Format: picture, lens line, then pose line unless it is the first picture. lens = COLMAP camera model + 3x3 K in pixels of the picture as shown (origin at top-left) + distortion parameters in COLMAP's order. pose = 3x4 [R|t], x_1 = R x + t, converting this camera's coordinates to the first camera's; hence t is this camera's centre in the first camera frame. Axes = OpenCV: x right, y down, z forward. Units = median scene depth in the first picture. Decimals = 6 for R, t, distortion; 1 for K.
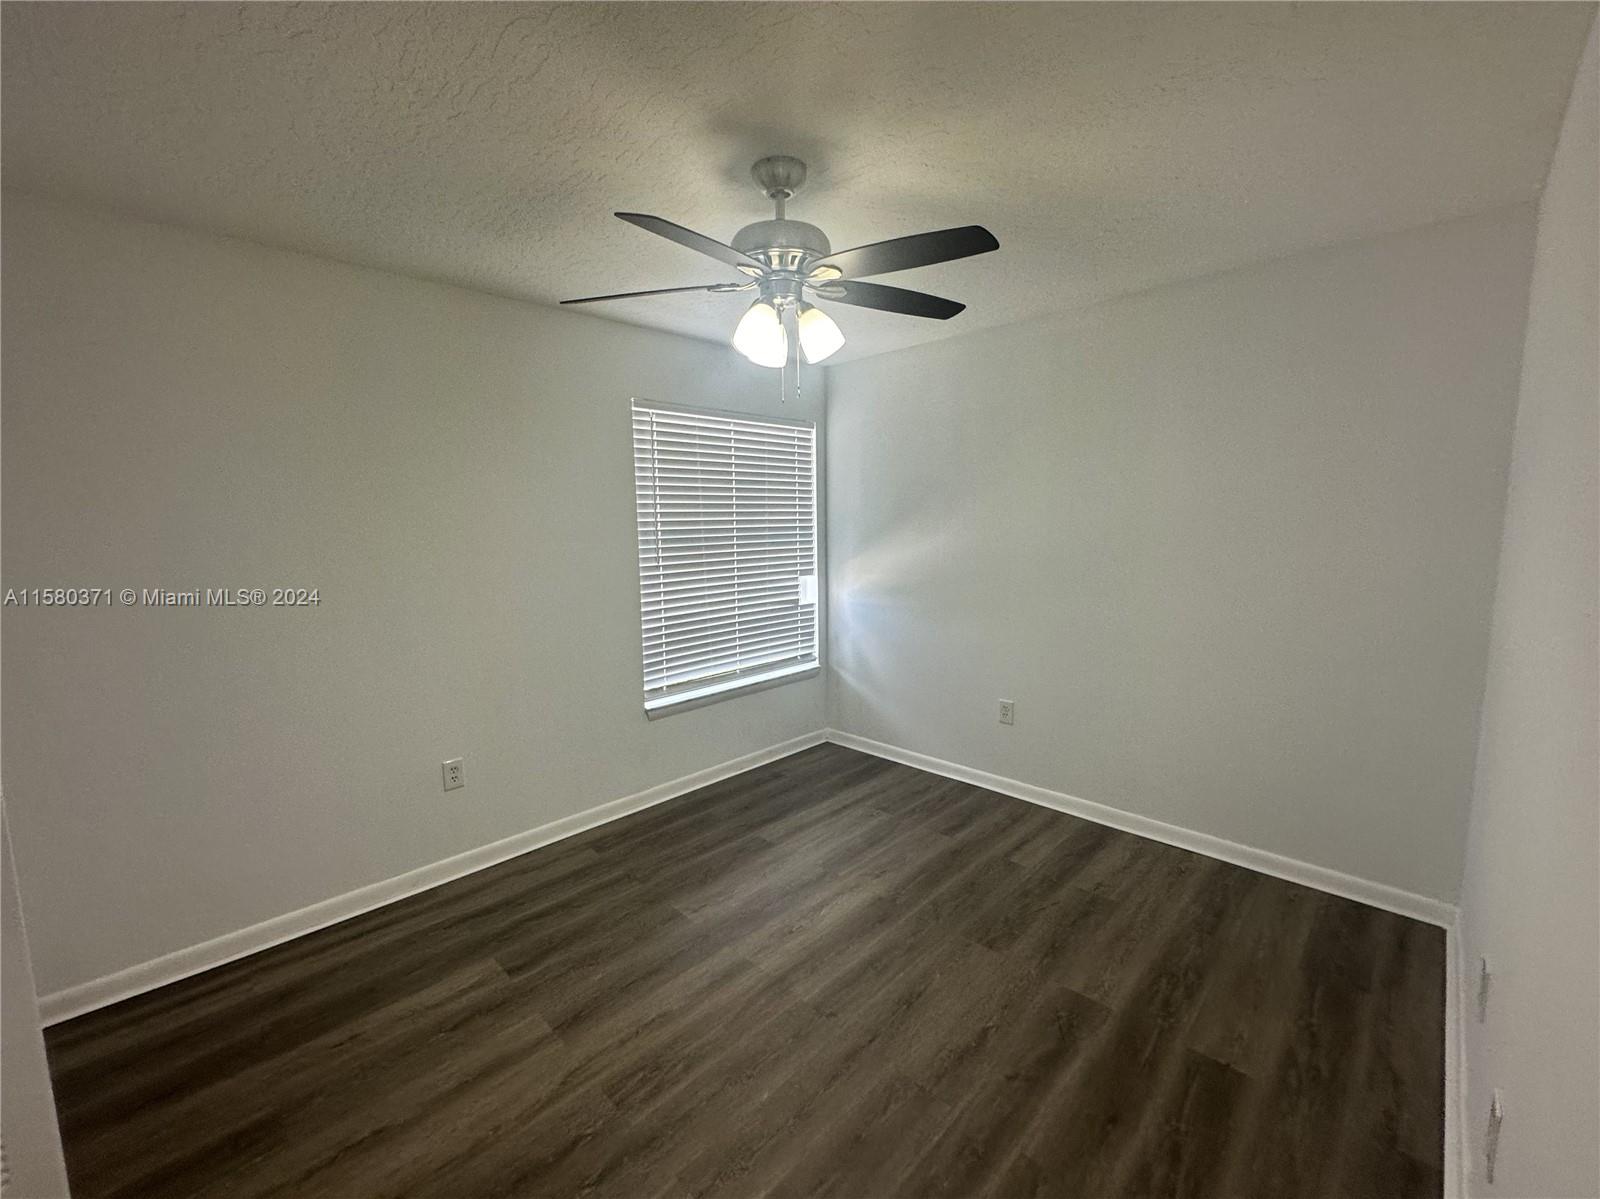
lens RADIAL K [[654.4, 0, 797.5], [0, 654.4, 598.5], [0, 0, 1]] dist [-0.001173, 0.000015]
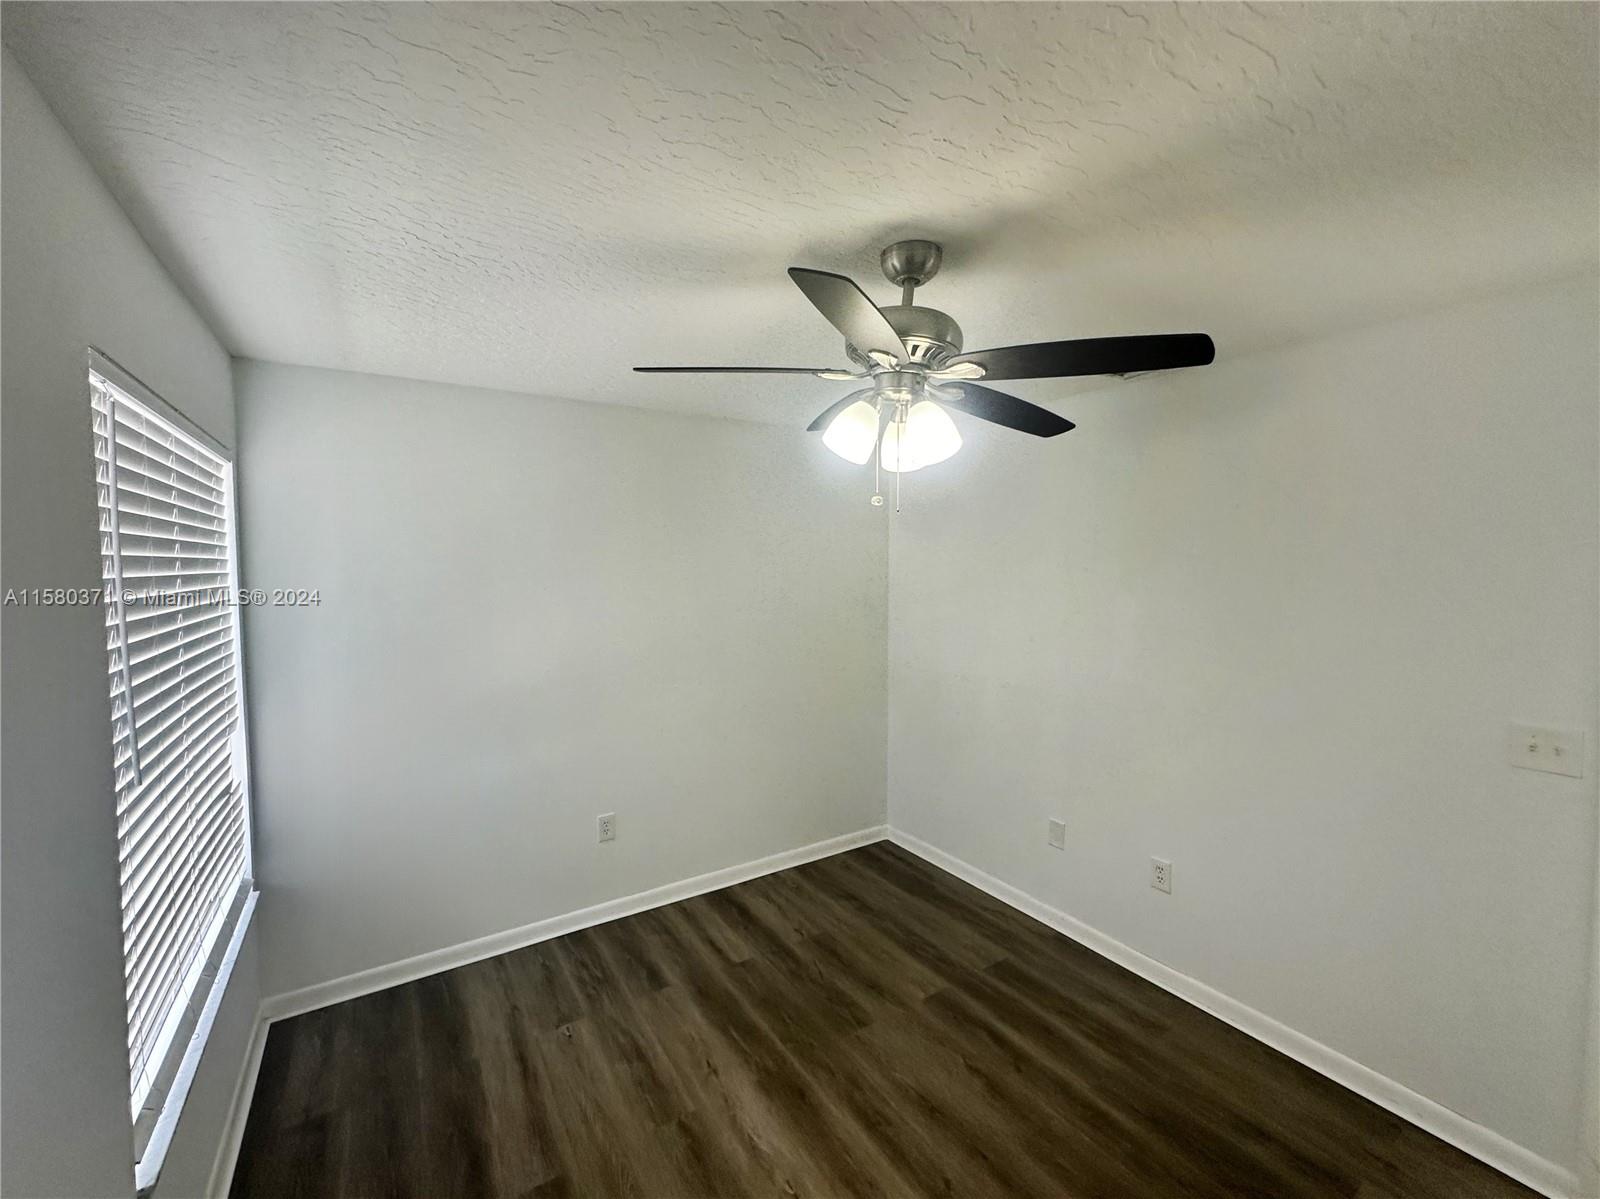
lens RADIAL K [[654.4, 0, 797.5], [0, 654.4, 598.5], [0, 0, 1]] dist [-0.001173, 0.000015]
pose [[0.207857, -0.028656, 0.977739, -0.753035], [0.112605, 0.993626, 0.005183, -0.168225], [-0.971656, 0.109021, 0.209759, 0.826503]]
